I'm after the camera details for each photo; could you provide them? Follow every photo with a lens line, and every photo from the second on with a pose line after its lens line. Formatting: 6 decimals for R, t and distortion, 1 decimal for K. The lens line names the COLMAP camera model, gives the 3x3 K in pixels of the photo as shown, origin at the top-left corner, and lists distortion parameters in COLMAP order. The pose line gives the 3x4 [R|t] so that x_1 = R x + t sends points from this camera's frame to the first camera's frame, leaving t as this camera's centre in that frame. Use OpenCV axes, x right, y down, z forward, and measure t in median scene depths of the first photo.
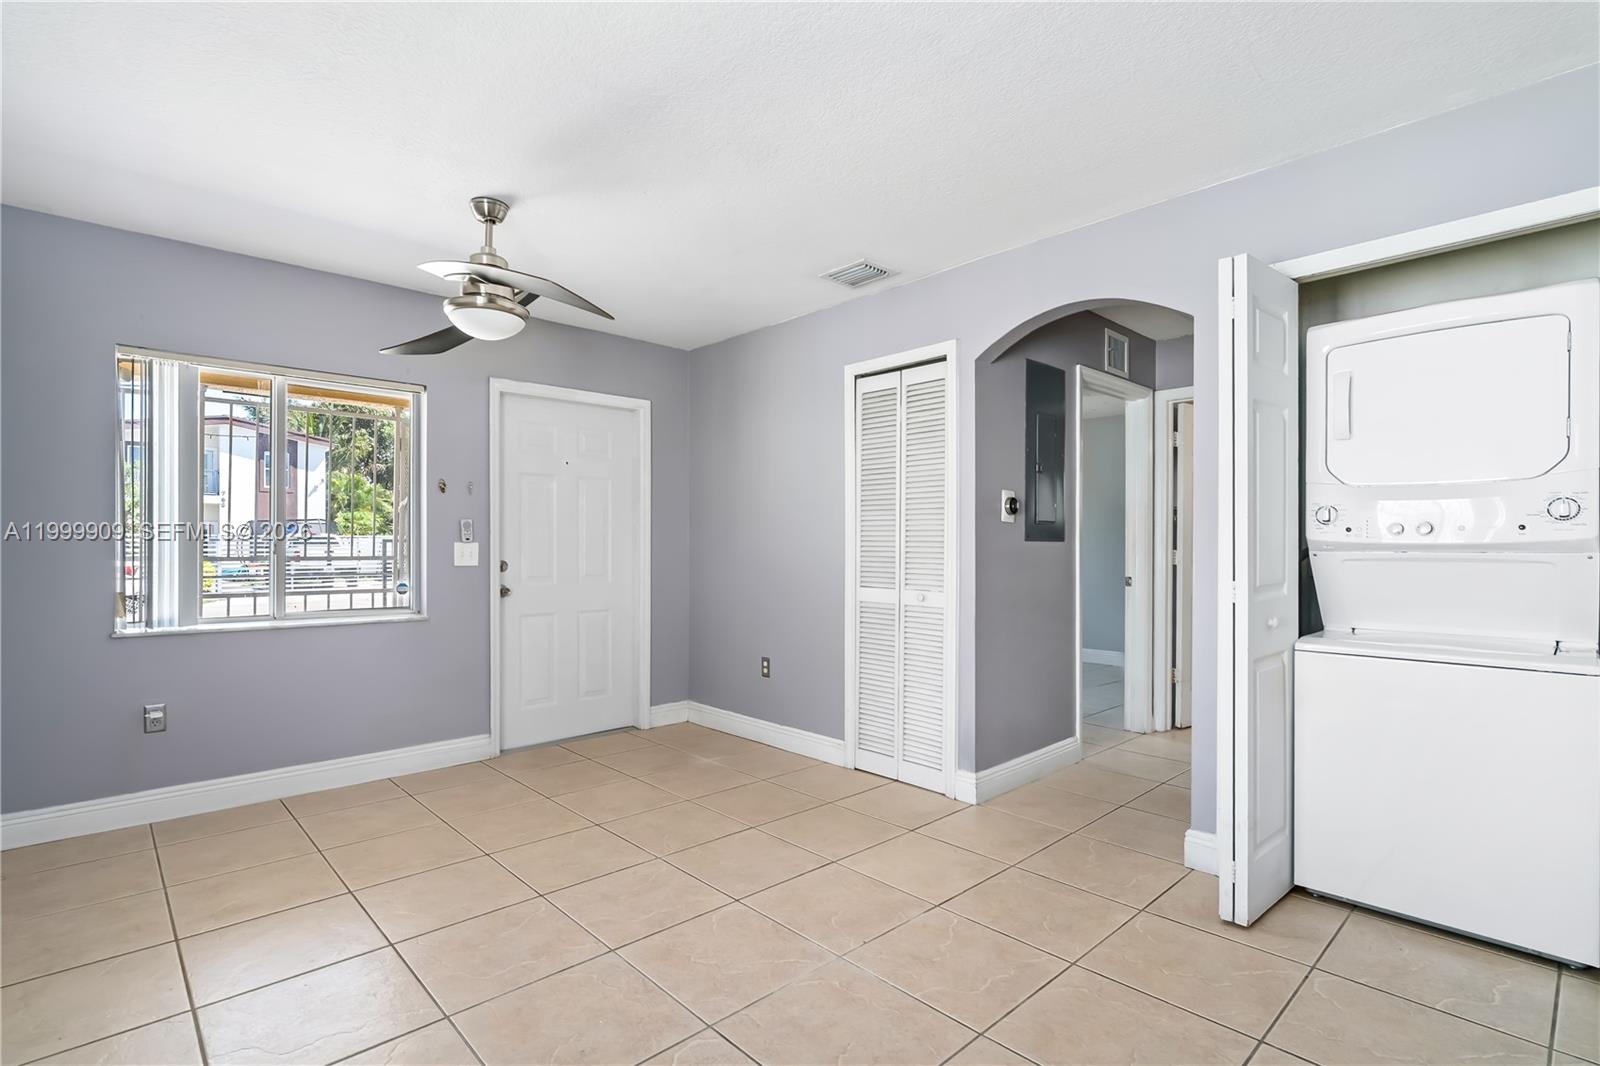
lens RADIAL K [[777.2, 0, 796.3], [0, 777.2, 546.7], [0, 0, 1]] dist [-0.002177, 0.000355]
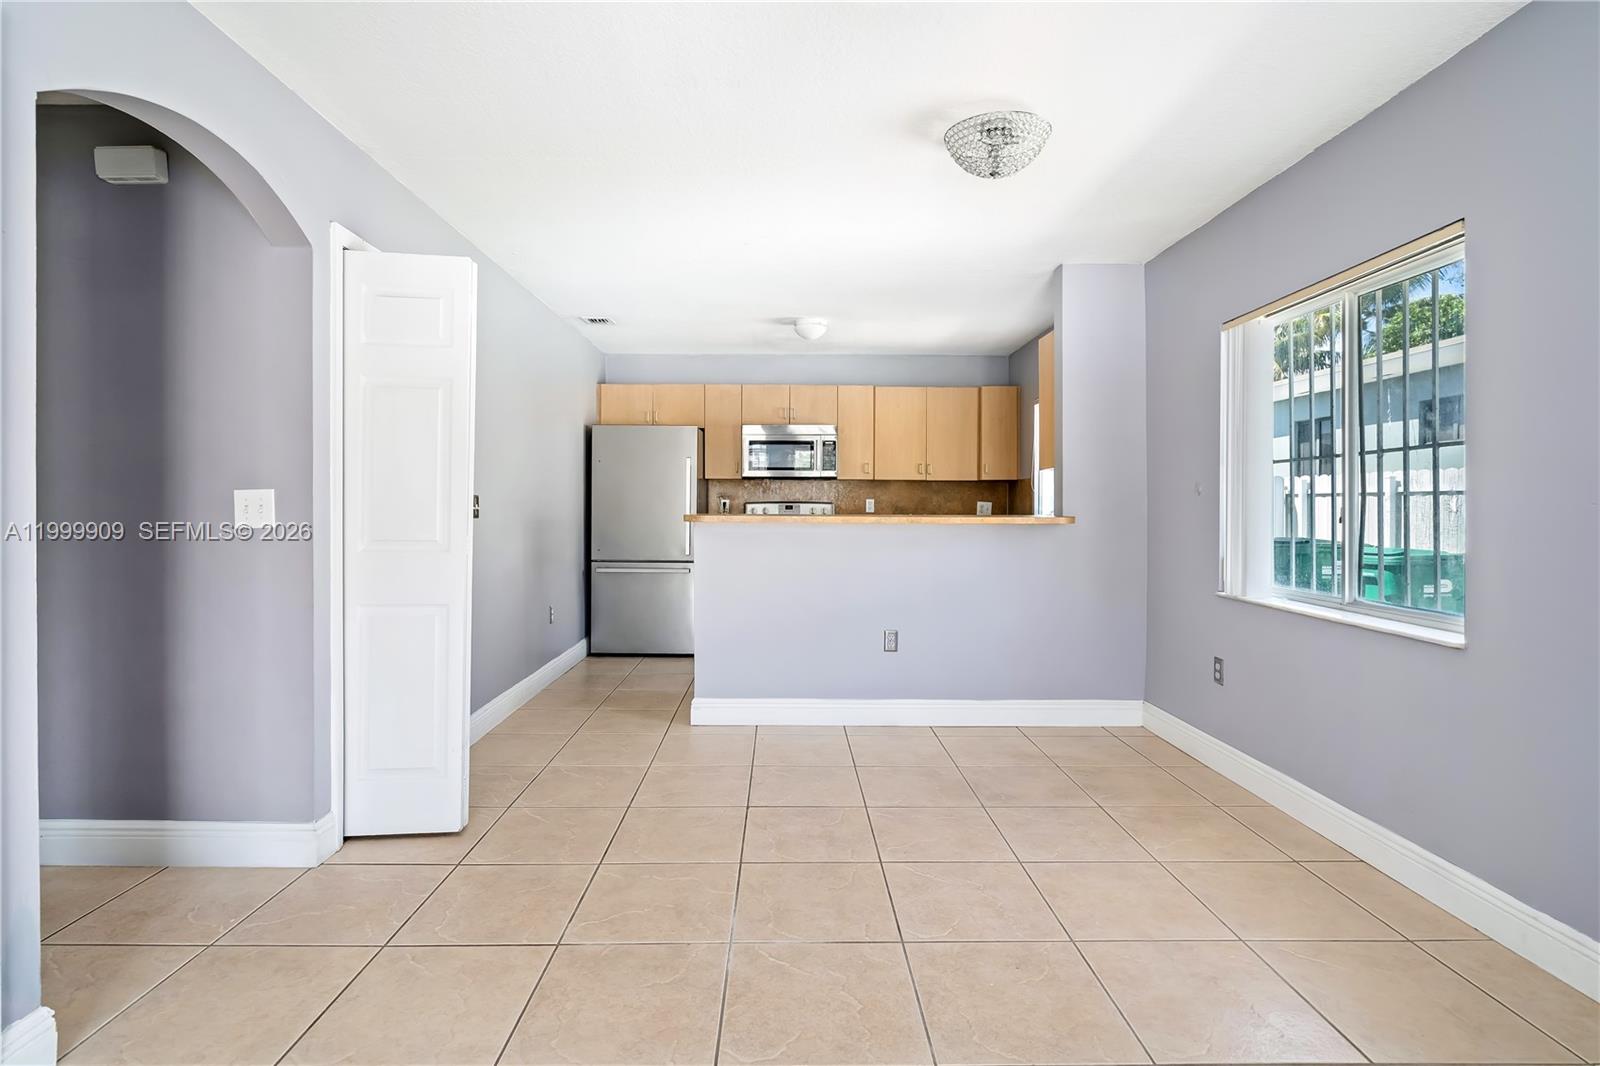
lens RADIAL K [[767.9, 0, 796.8], [0, 767.9, 504.7], [0, 0, 1]] dist [-0.001126, 0.000896]
pose [[-0.742148, -0.002566, 0.670231, -0.406109], [-0.002055, 0.999997, 0.001553, -0.002472], [-0.670233, -0.000224, -0.742151, 1.064068]]
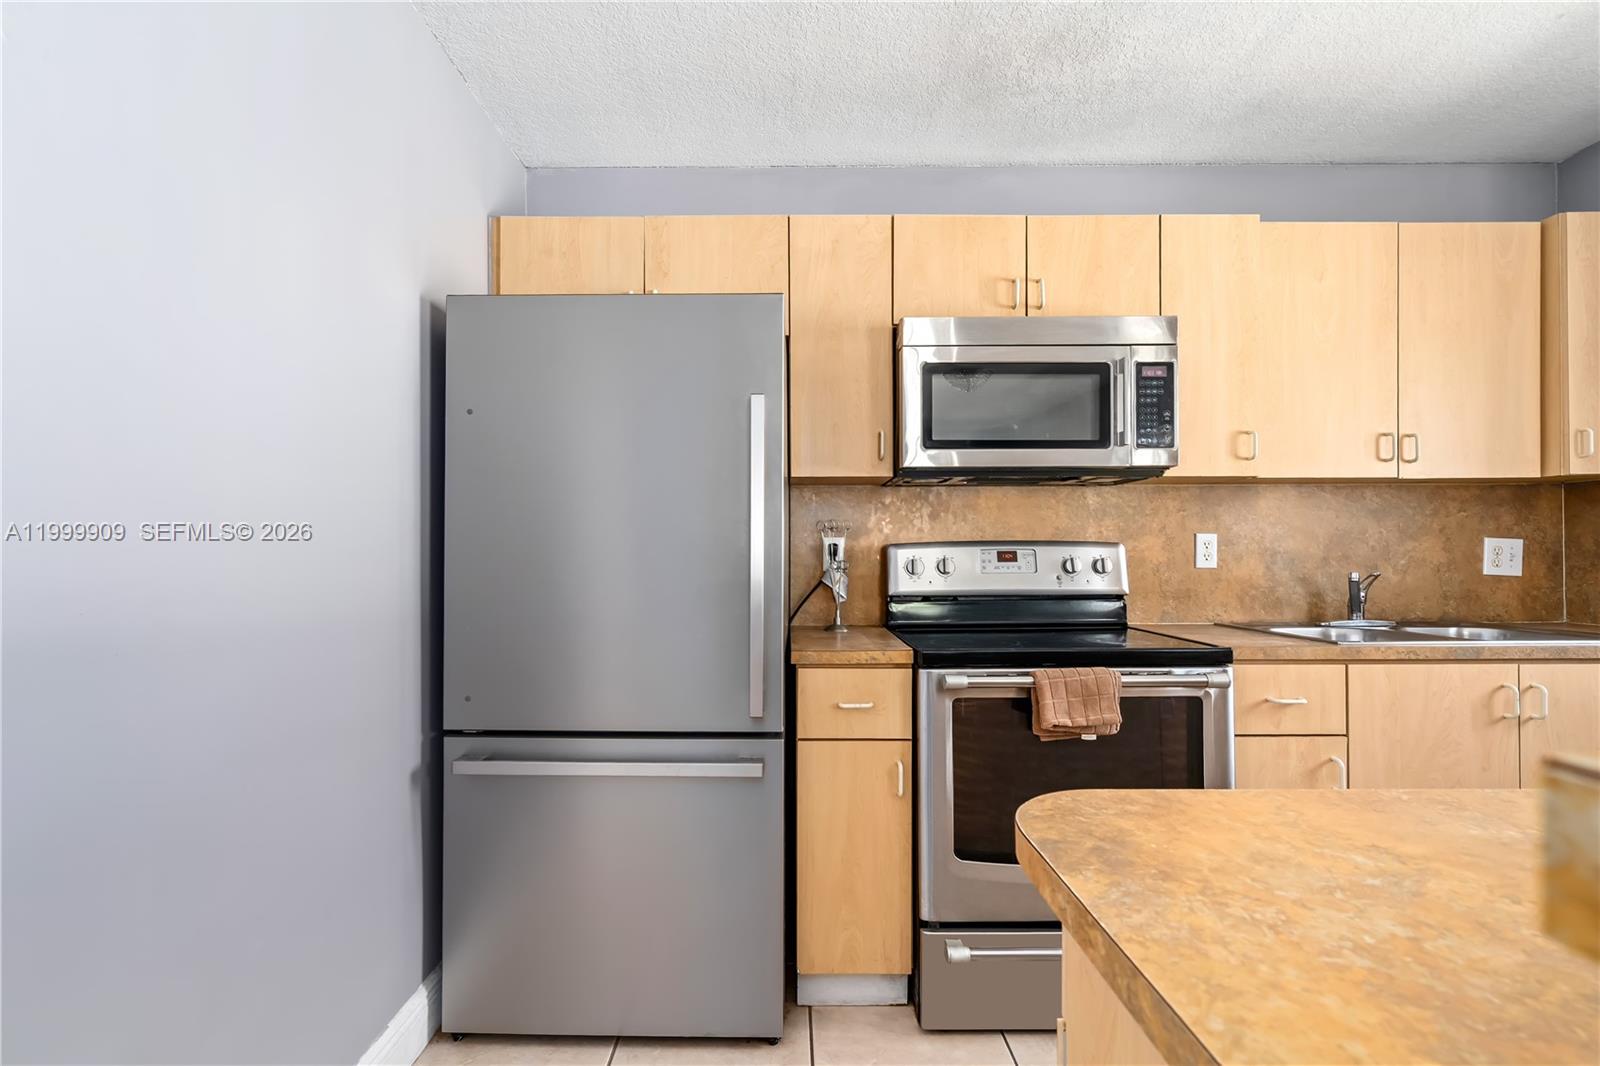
lens RADIAL K [[777.2, 0, 796.3], [0, 777.2, 546.7], [0, 0, 1]] dist [-0.002177, 0.000355]
pose [[-0.732657, 0.008774, 0.680541, 0.551673], [0.004508, 0.999958, -0.008038, 0.003315], [-0.680583, -0.002821, -0.732666, 0.316817]]
